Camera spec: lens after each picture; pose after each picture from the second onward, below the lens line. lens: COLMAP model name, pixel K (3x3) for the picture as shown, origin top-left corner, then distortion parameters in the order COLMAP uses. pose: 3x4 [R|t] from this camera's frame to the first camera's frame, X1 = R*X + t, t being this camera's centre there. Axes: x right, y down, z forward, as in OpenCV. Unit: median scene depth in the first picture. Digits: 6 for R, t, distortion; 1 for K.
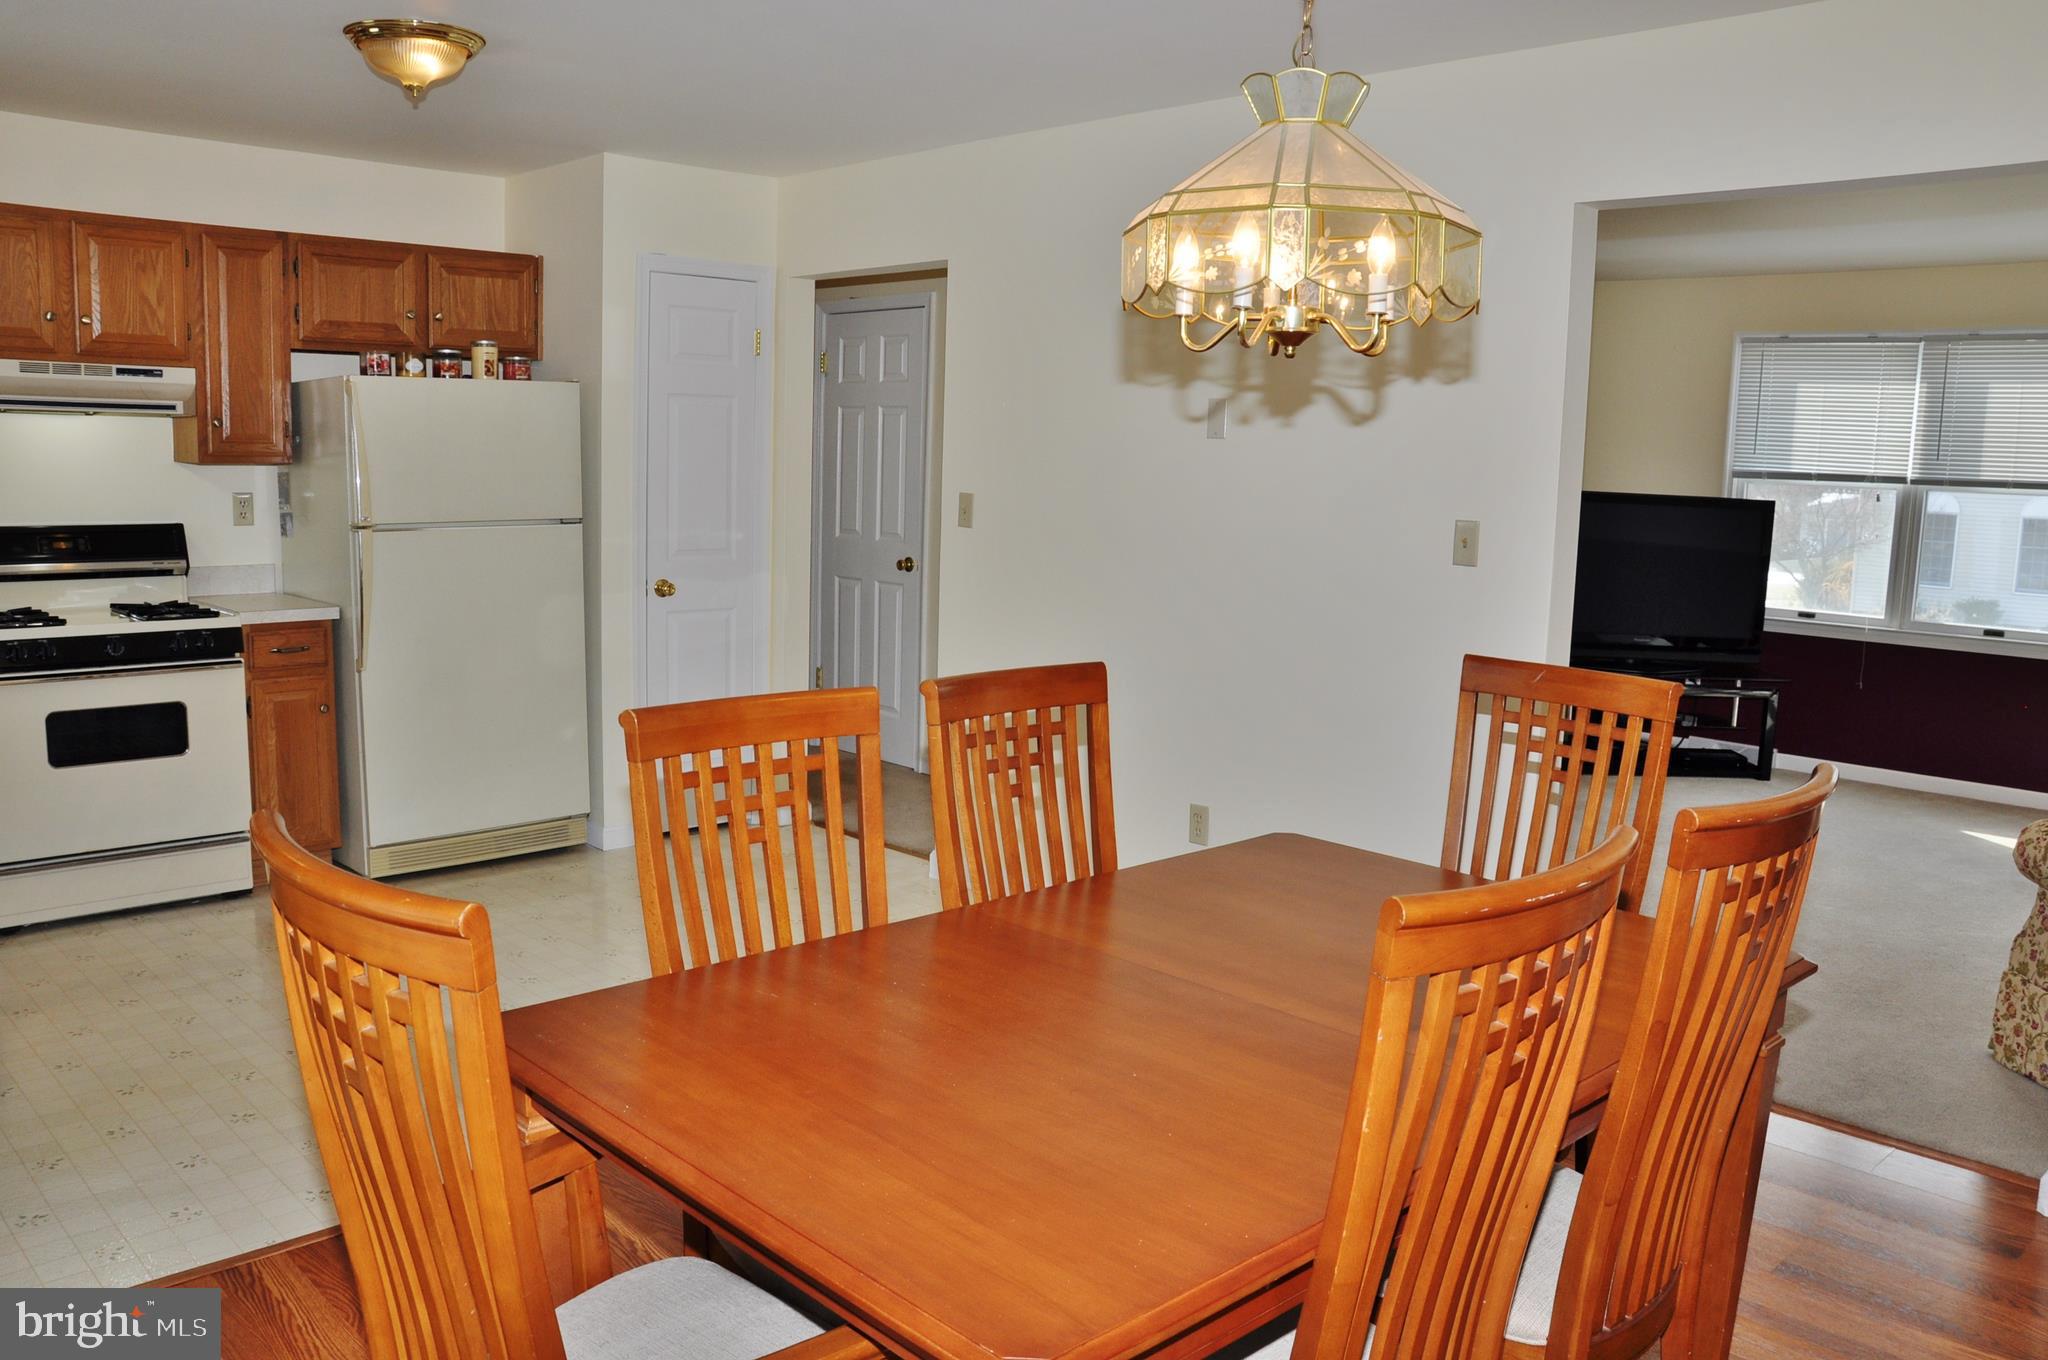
lens RADIAL K [[1579.5, 0, 1024.0], [0, 1579.5, 680.0], [0, 0, 1]] dist [-0.164223, 0.126718]
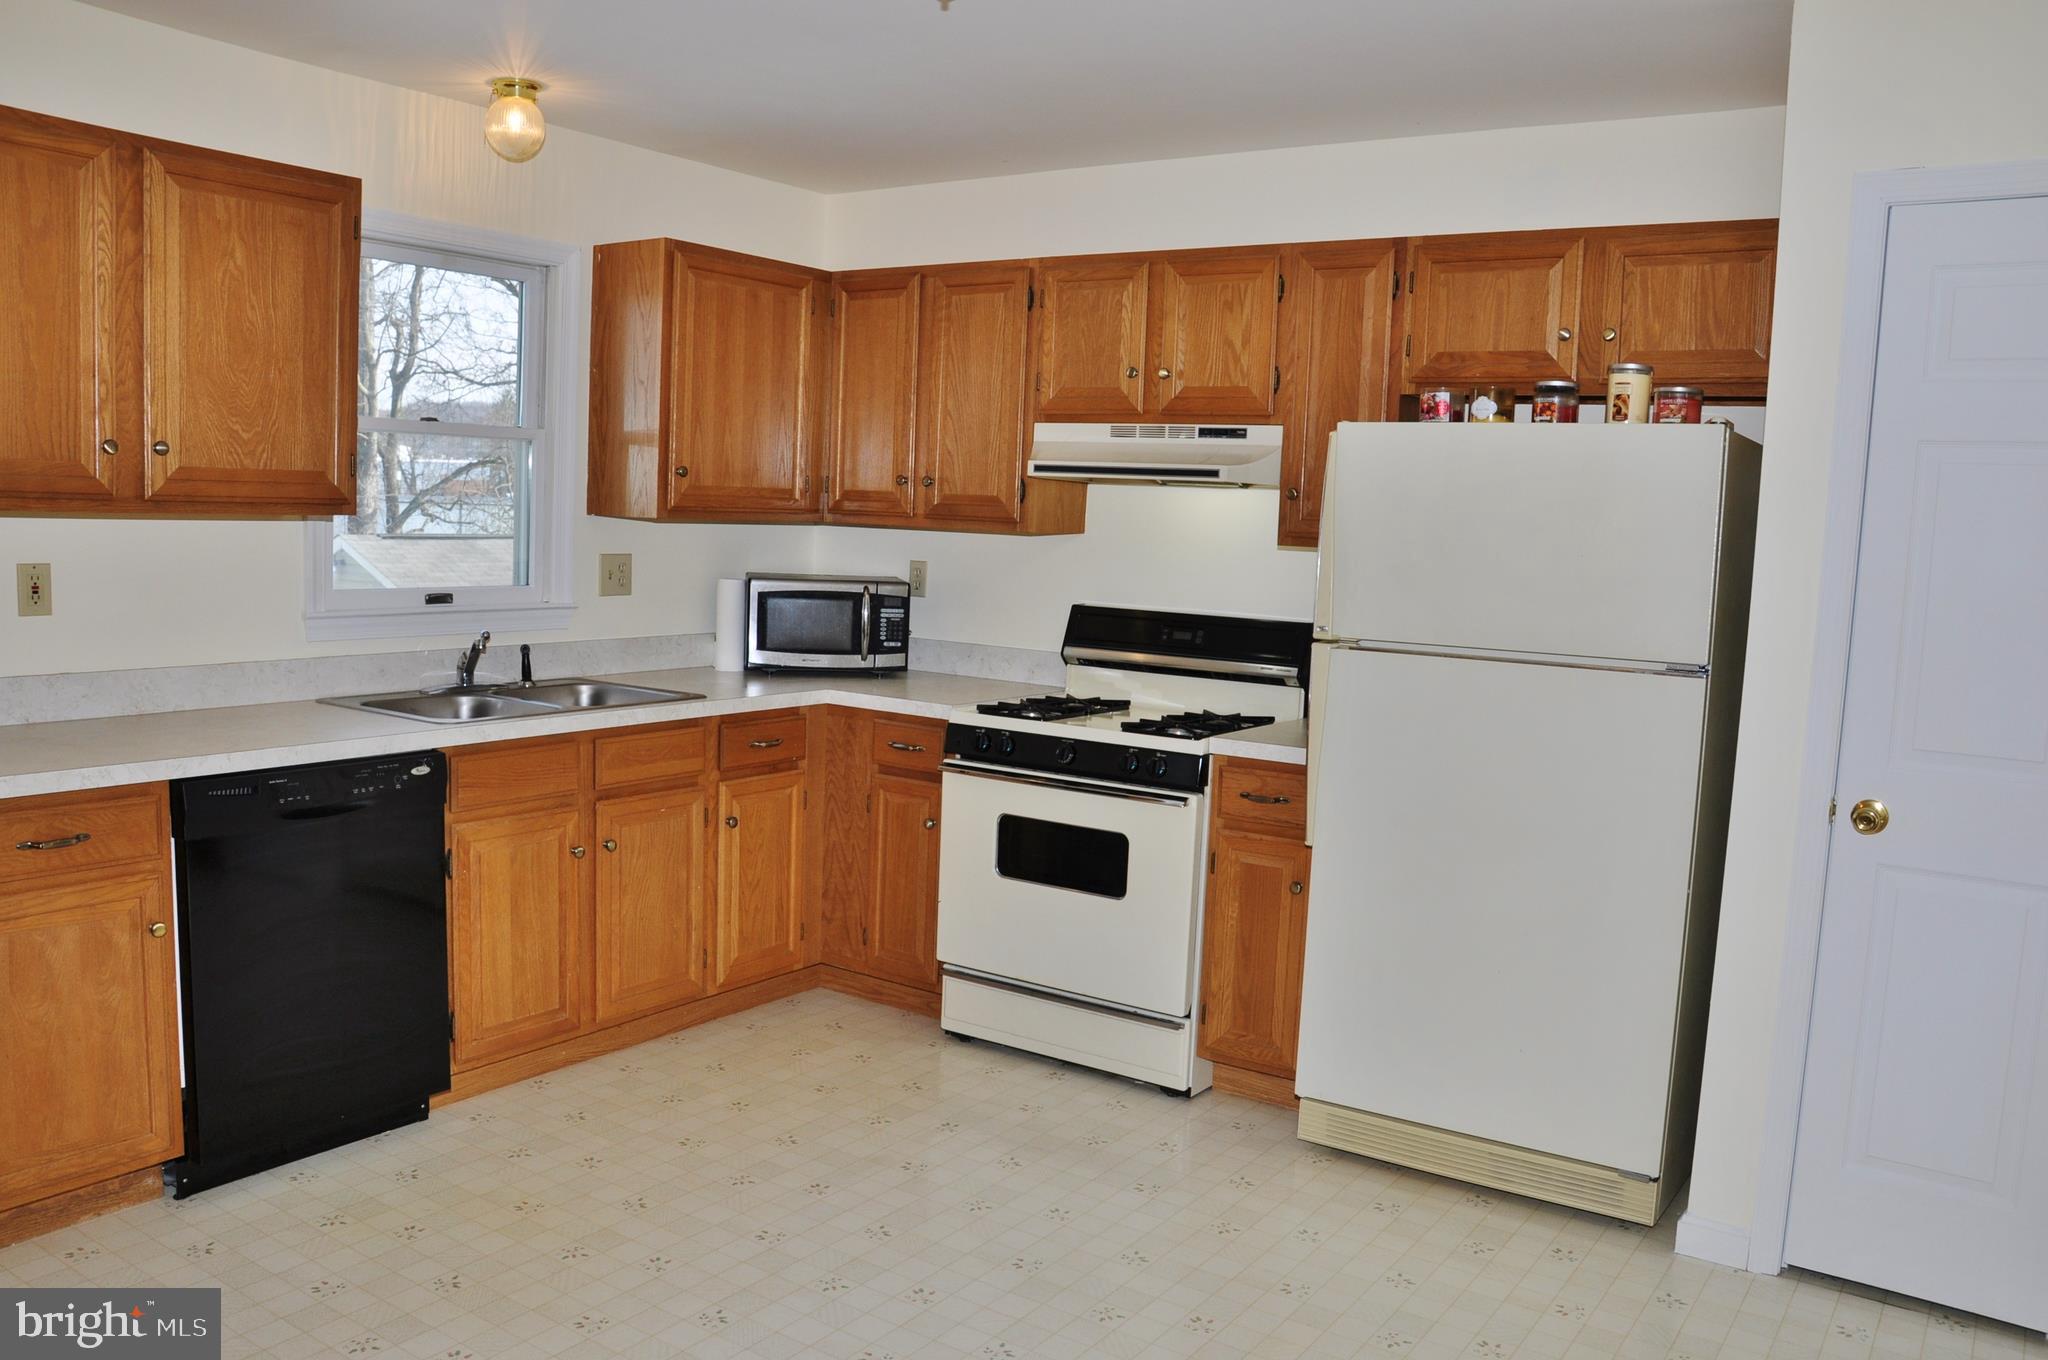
lens RADIAL K [[1579.5, 0, 1024.0], [0, 1579.5, 680.0], [0, 0, 1]] dist [-0.164223, 0.126718]
pose [[0.208444, 0.079322, -0.974812, 0.230727], [-0.174216, 0.983777, 0.042799, -0.088614], [0.962393, 0.160906, 0.218881, 0.724668]]
